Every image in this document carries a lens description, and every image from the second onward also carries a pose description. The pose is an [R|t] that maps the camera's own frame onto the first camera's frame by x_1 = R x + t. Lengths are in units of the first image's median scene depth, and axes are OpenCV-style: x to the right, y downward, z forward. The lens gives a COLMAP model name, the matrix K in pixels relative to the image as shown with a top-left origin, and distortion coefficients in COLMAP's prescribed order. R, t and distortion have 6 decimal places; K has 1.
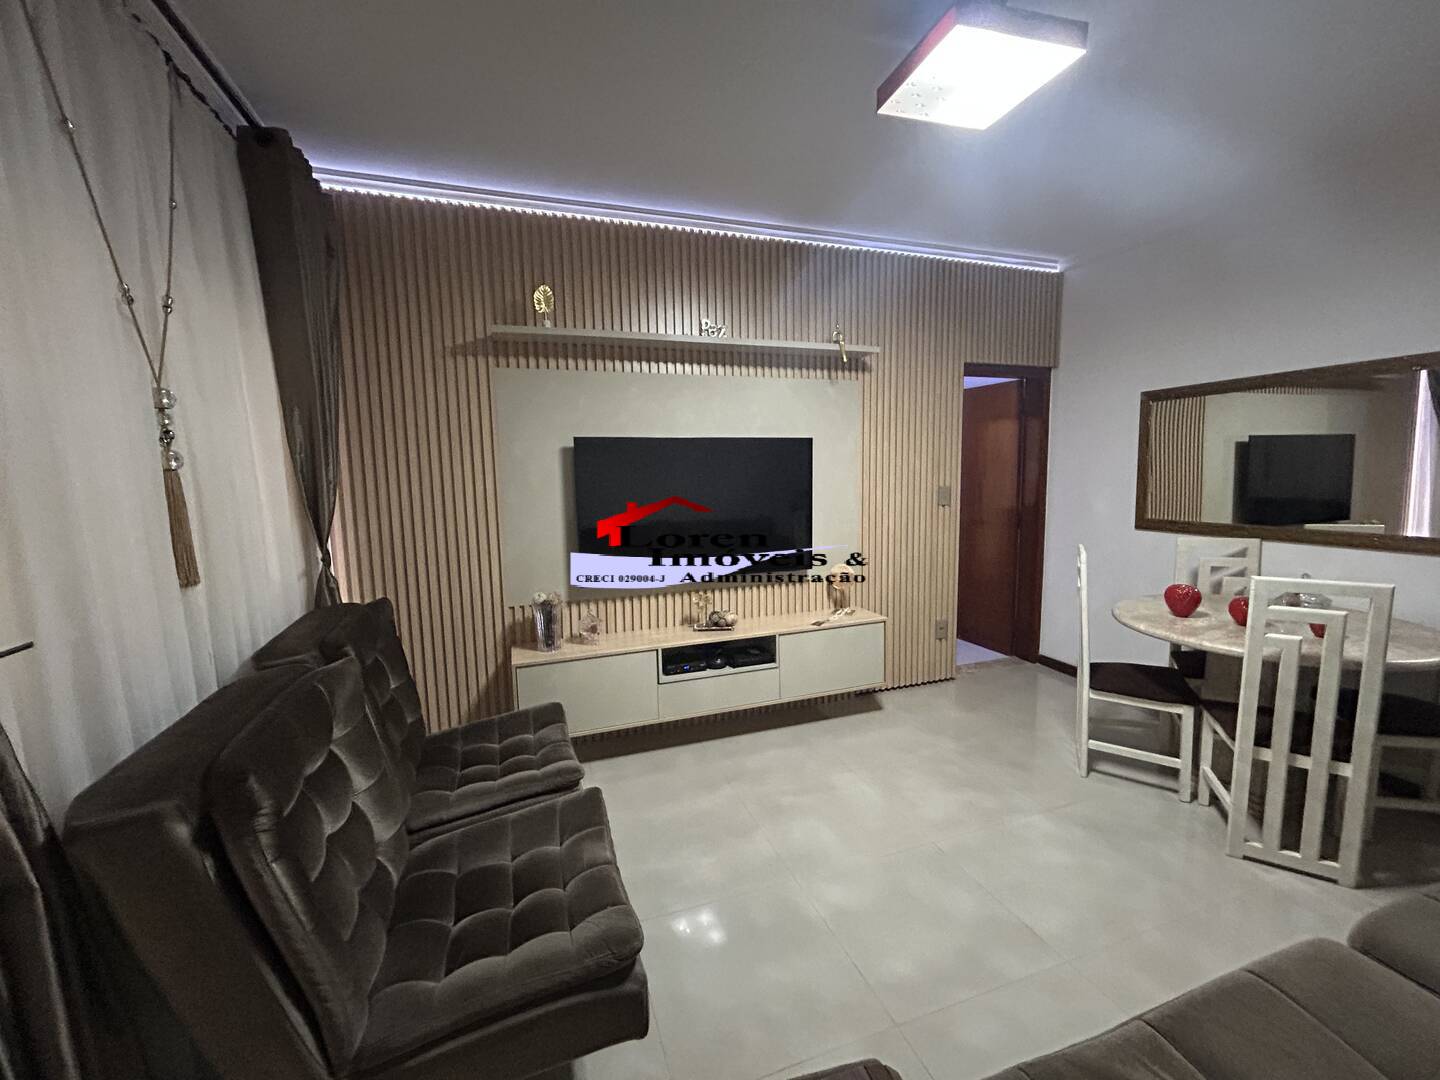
lens RADIAL K [[590.6, 0, 722.6], [0, 590.6, 530.5], [0, 0, 1]] dist [-0.004658, 0.002963]
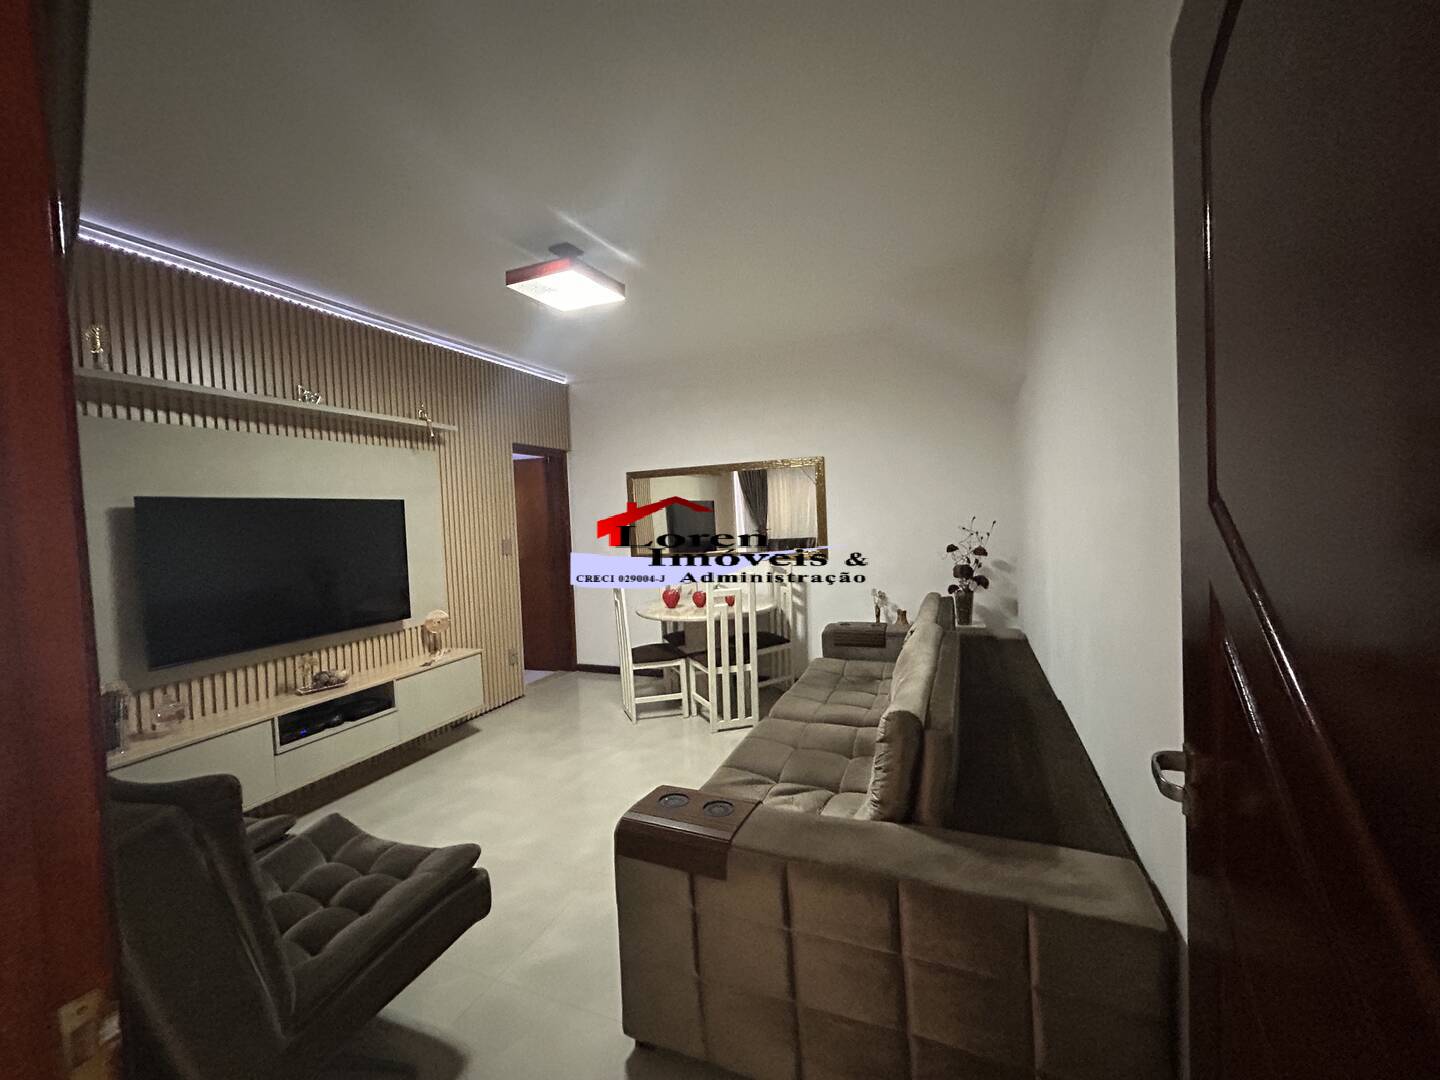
lens RADIAL K [[590.6, 0, 714.6], [0, 590.6, 537.5], [0, 0, 1]] dist [-0.004658, 0.002963]
pose [[0.661334, -0.038756, 0.749090, -0.313551], [0.111711, 0.992616, -0.047269, 0.033685], [-0.741726, 0.114943, 0.660780, -0.175502]]
